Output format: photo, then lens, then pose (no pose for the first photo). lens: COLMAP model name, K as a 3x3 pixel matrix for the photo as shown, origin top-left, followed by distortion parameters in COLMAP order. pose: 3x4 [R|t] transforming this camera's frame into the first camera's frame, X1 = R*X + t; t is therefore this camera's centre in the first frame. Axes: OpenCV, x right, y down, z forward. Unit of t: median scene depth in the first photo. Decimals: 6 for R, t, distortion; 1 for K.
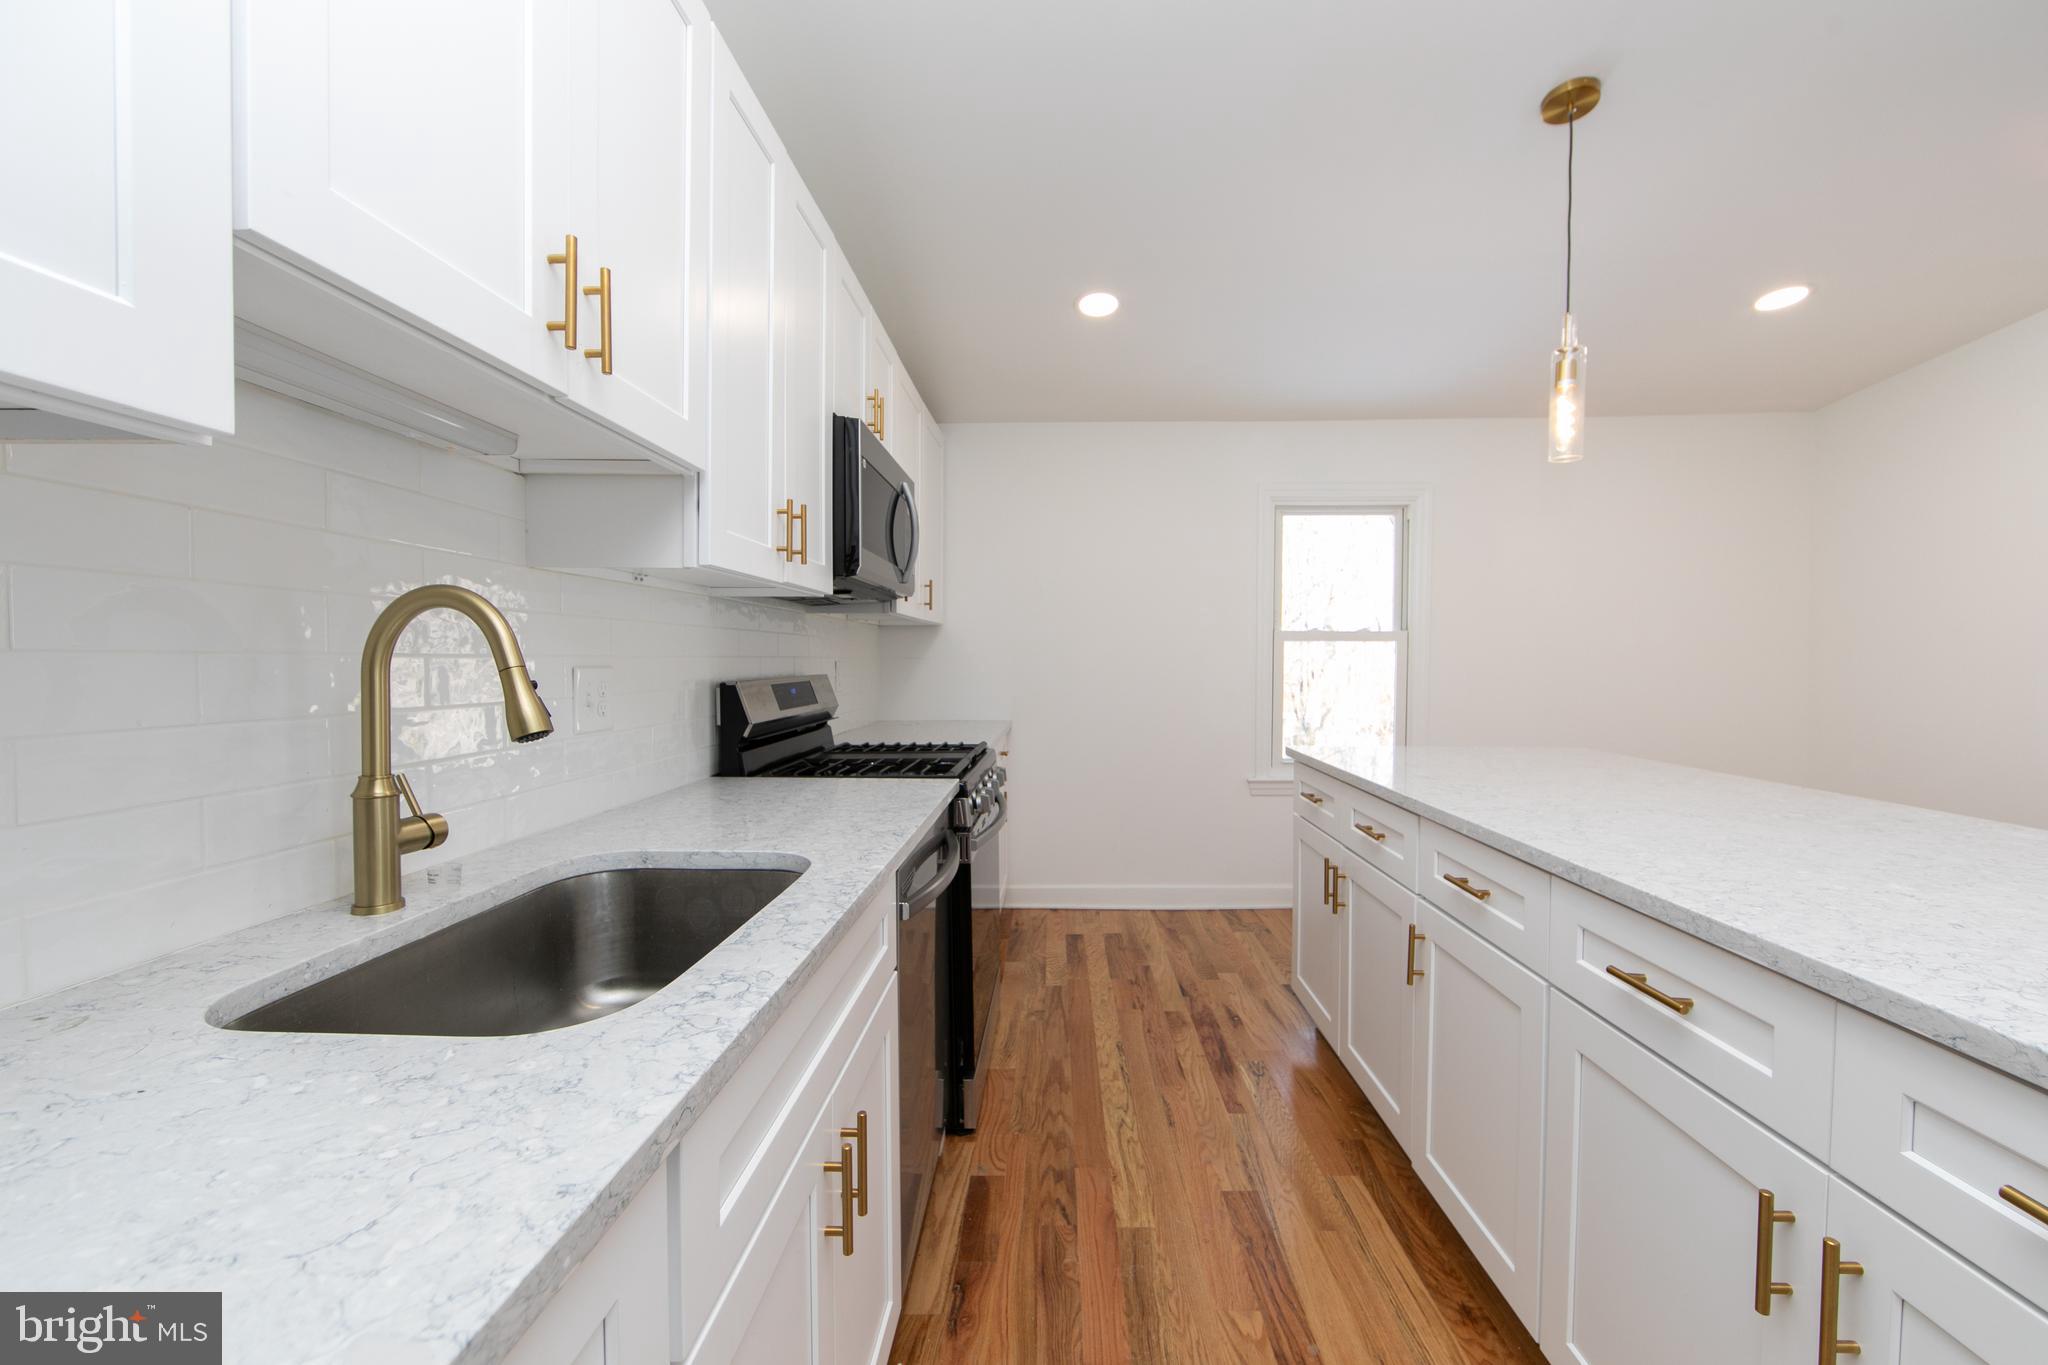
lens RADIAL K [[800.1, 0, 1037.1], [0, 800.1, 674.2], [0, 0, 1]] dist [-0.001861, -0.001333]
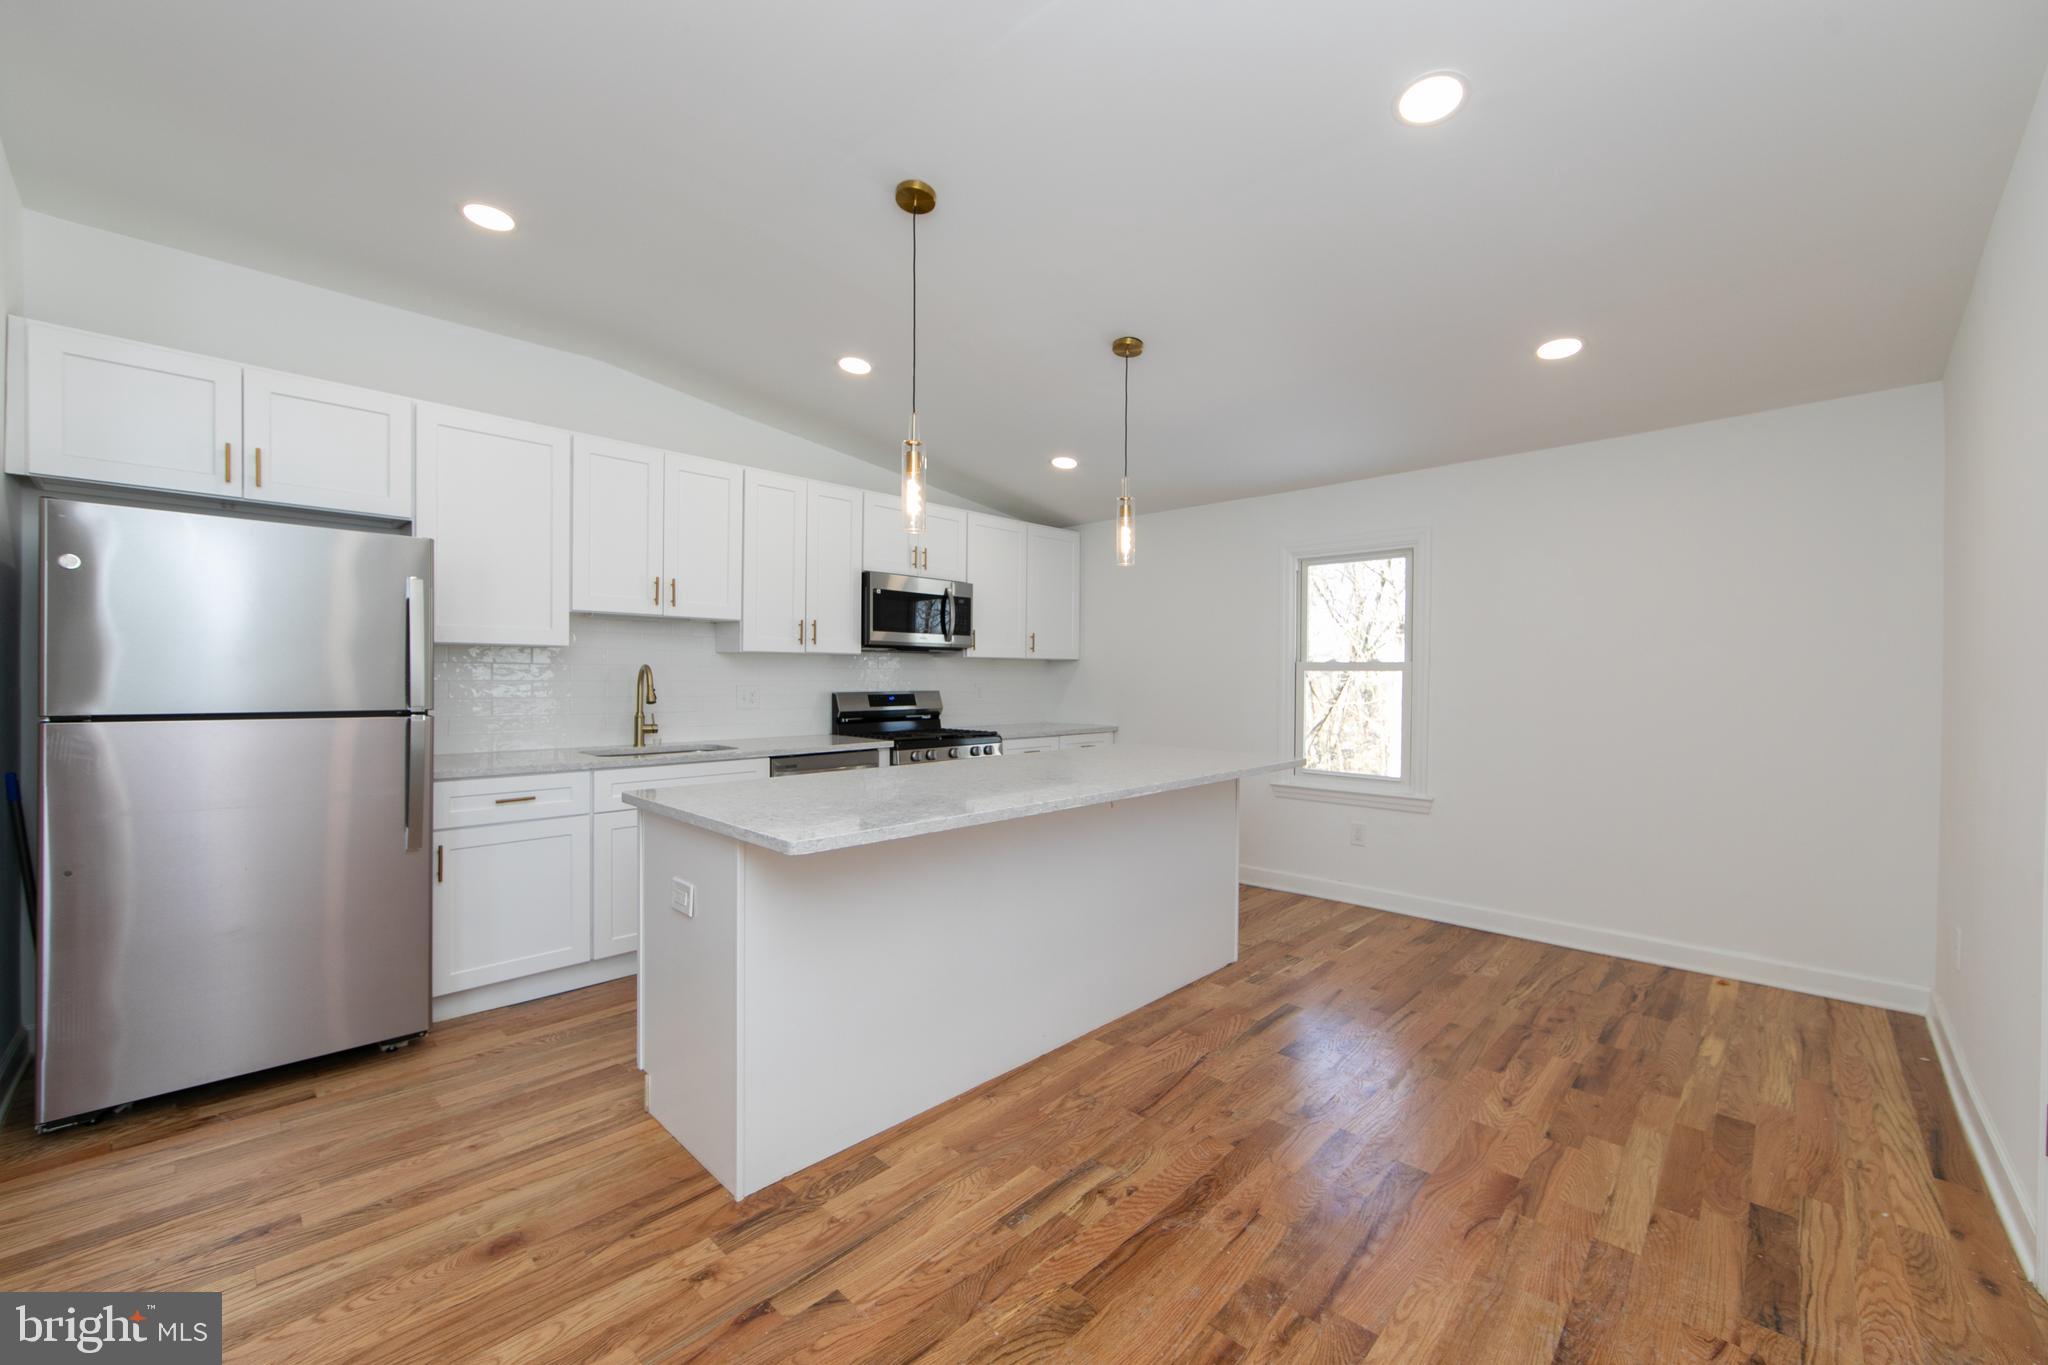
lens RADIAL K [[800.1, 0, 1057.9], [0, 800.1, 683.8], [0, 0, 1]] dist [-0.001861, -0.001333]
pose [[0.759190, 0.011729, -0.650764, 1.335350], [-0.020114, 0.999783, -0.005446, -0.013009], [0.650559, 0.017224, 0.759261, -0.255441]]
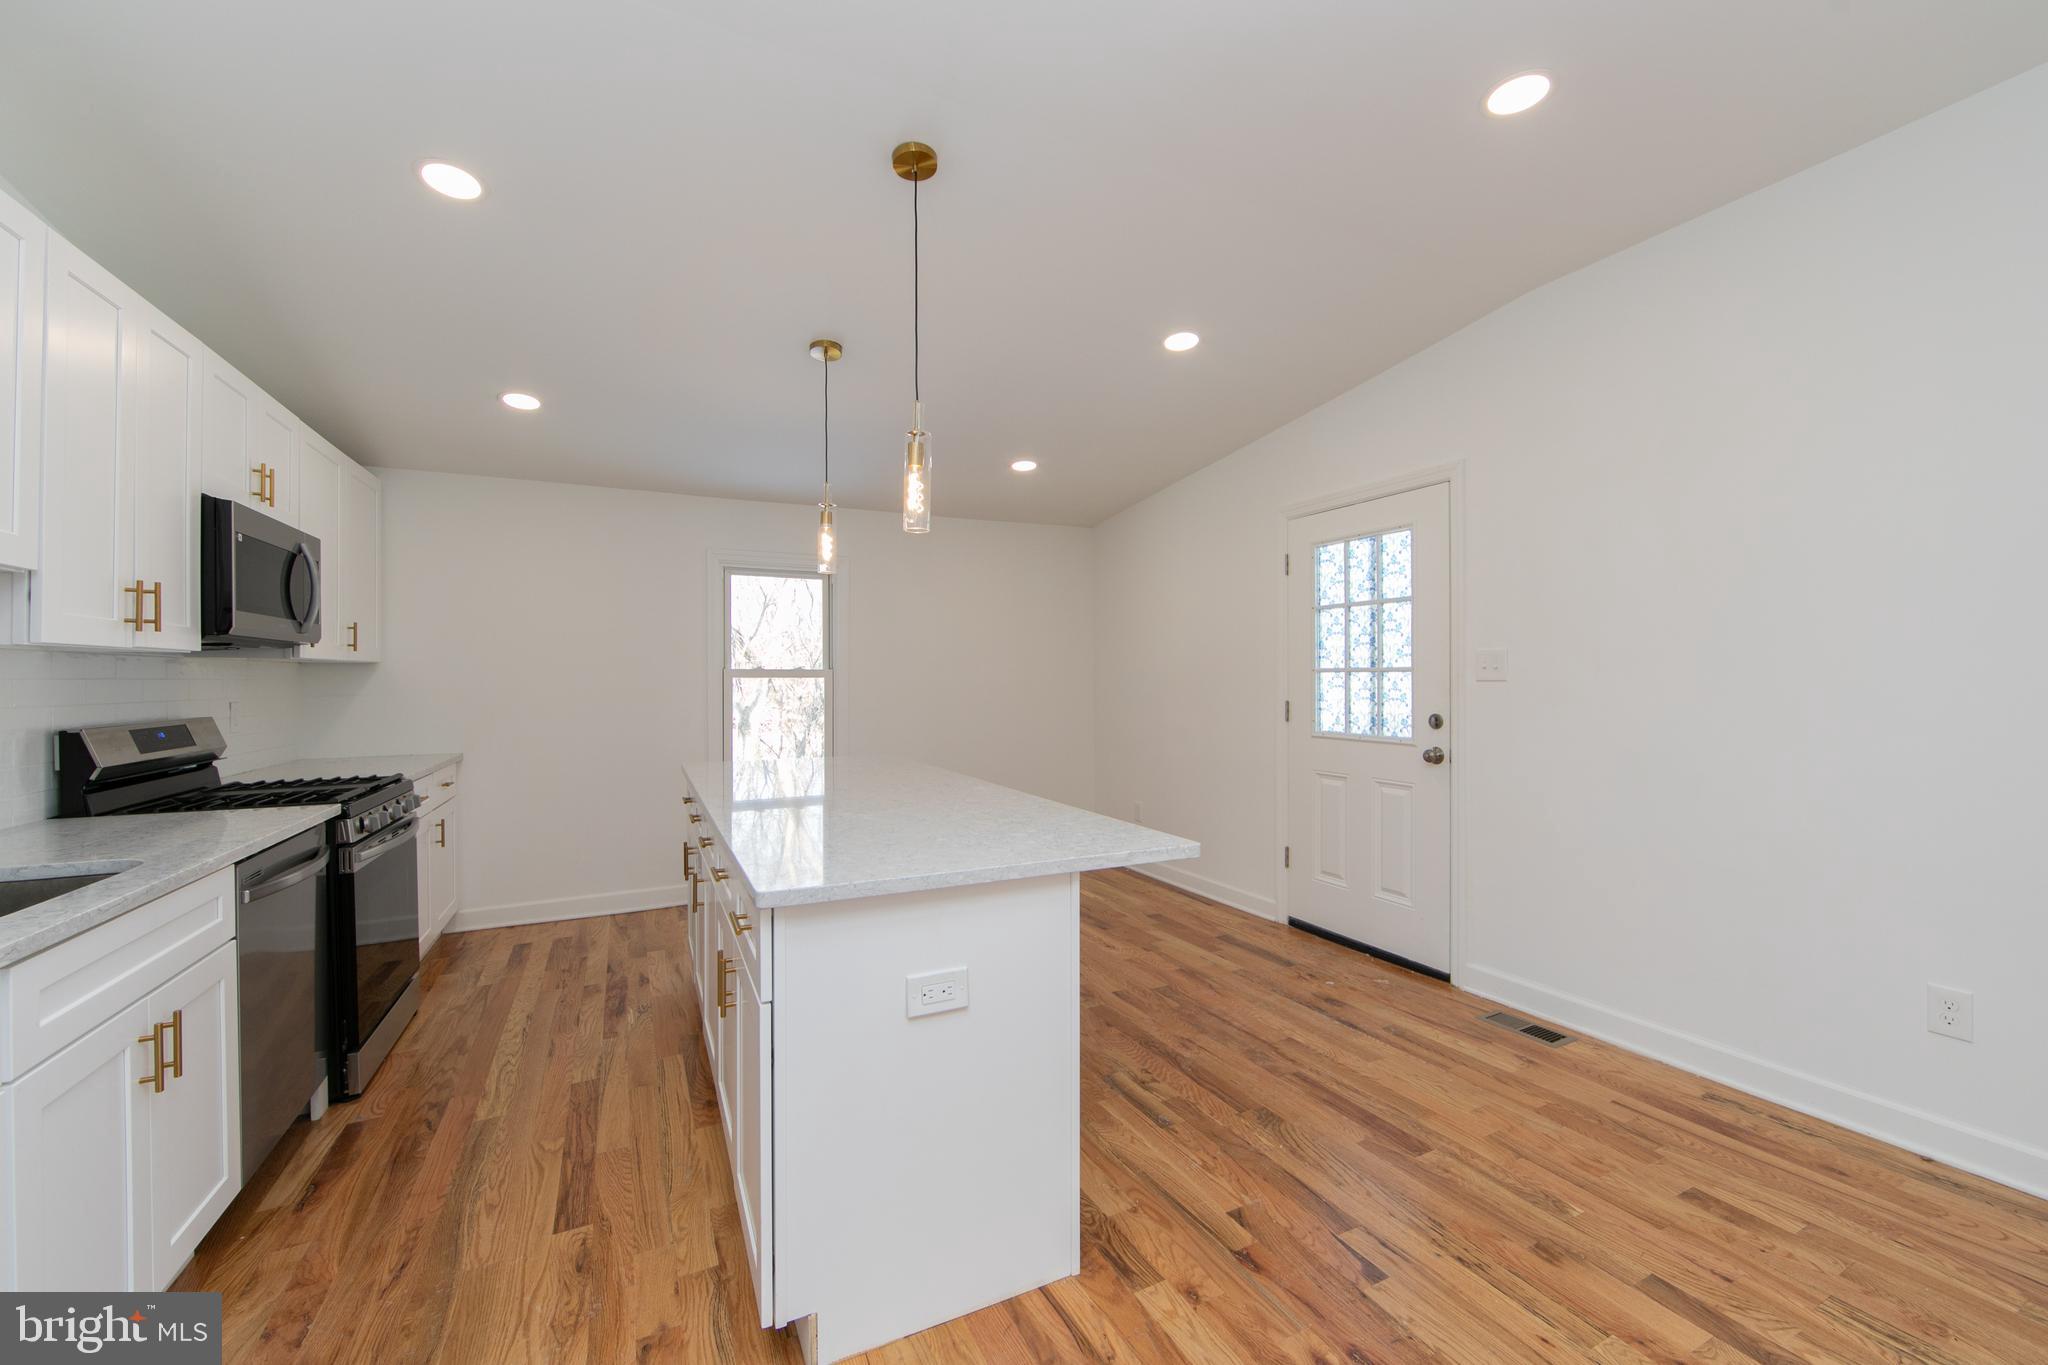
lens RADIAL K [[800.1, 0, 1022.4], [0, 800.1, 678.9], [0, 0, 1]] dist [-0.001861, -0.001333]
pose [[0.882136, -0.002426, 0.470989, 0.206792], [0.012064, 0.999775, -0.017447, -0.021161], [-0.470841, 0.021073, 0.881966, -0.473158]]
